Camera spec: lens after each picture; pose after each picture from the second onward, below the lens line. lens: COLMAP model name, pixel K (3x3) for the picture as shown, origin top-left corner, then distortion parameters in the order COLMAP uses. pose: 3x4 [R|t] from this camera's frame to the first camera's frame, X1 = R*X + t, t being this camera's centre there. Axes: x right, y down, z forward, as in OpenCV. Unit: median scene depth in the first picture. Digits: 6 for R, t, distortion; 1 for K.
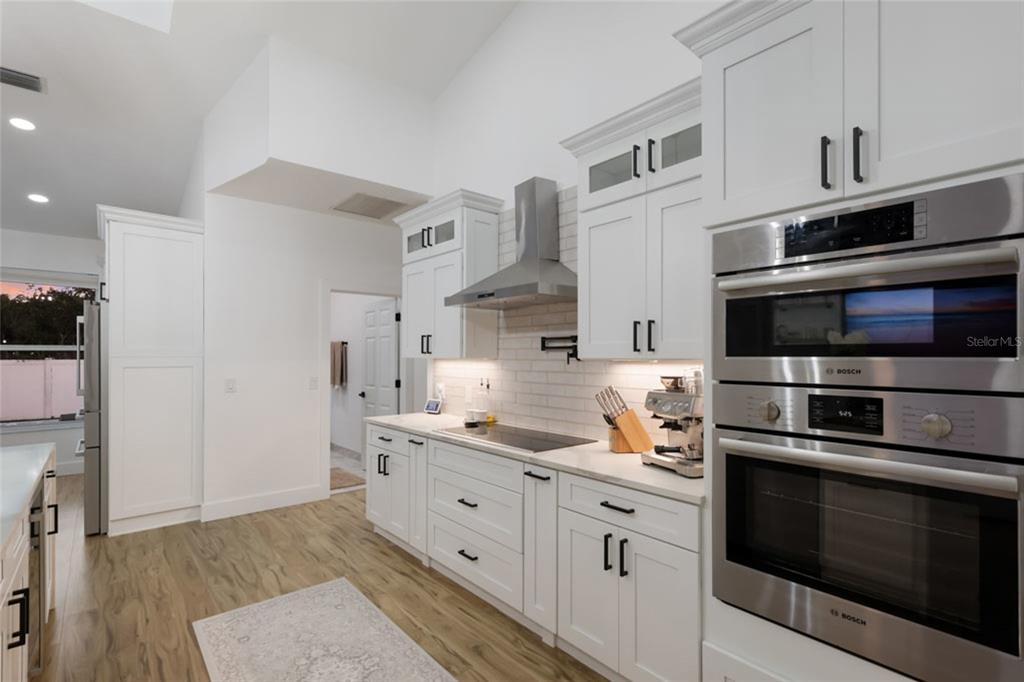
lens RADIAL K [[480.8, 0, 508.2], [0, 480.8, 353.3], [0, 0, 1]] dist [0.014714, 0.000433]
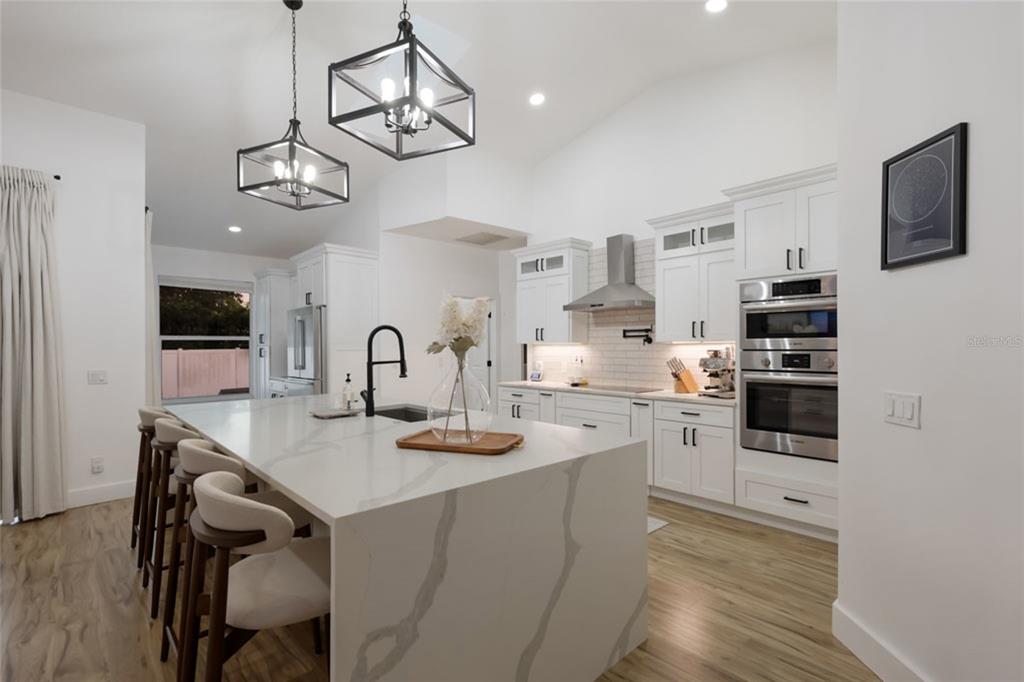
lens RADIAL K [[473.4, 0, 511.8], [0, 473.4, 347.7], [0, 0, 1]] dist [0.014294, -0.000037]
pose [[0.999225, -0.005251, 0.039011, -0.383592], [0.004946, 0.999956, 0.007911, 0.013439], [-0.039051, -0.007712, 0.999207, -0.617546]]
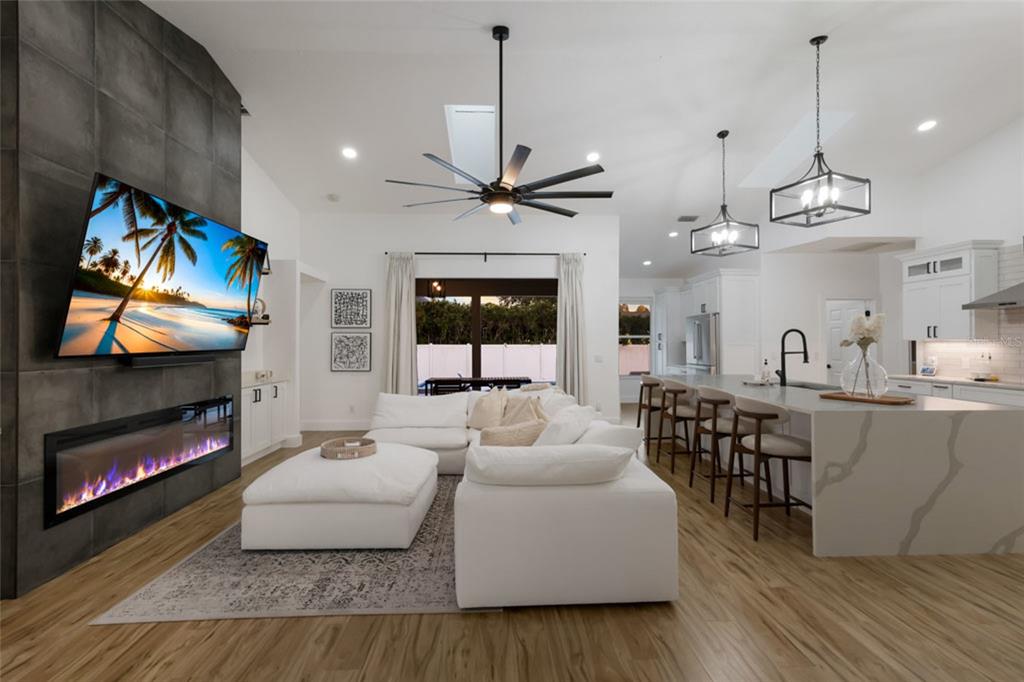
lens RADIAL K [[449.3, 0, 507.3], [0, 449.3, 337.0], [0, 0, 1]] dist [0.007675, 0.000032]
pose [[0.788418, -0.010547, -0.615050, -0.440243], [0.005045, 0.999930, -0.010679, 0.009902], [0.615120, 0.005317, 0.788416, -1.359888]]
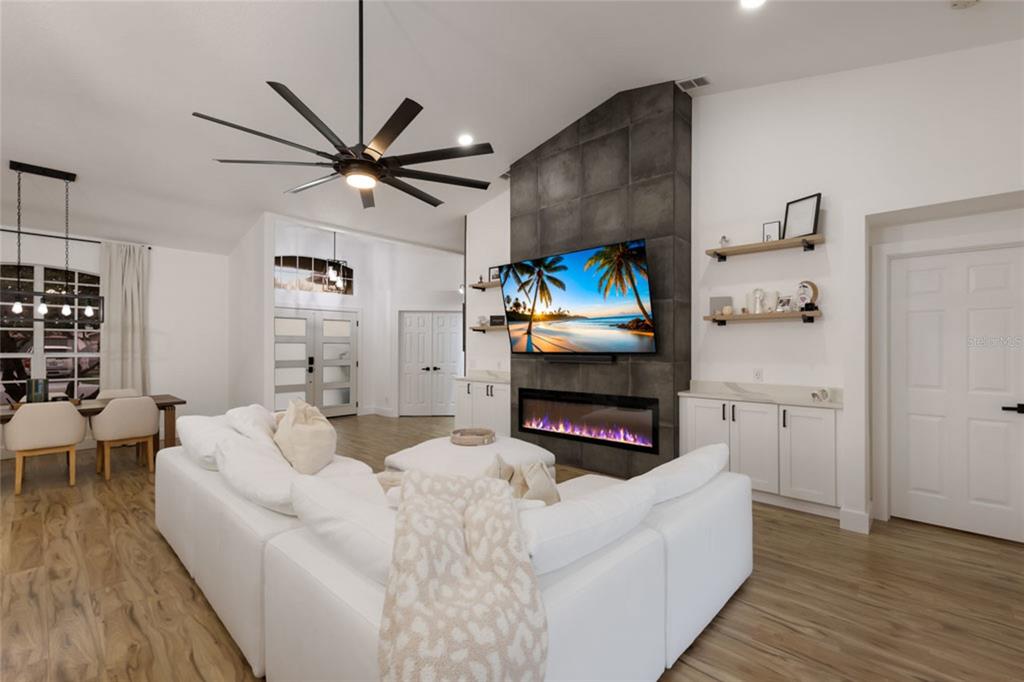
lens RADIAL K [[435.8, 0, 513.1], [0, 435.8, 346.1], [0, 0, 1]] dist [0.002233, -0.000242]
pose [[-0.992925, -0.002567, -0.118713, -1.426860], [-0.002085, 0.999989, -0.004190, 0.014979], [0.118722, -0.003913, -0.992920, 0.593687]]
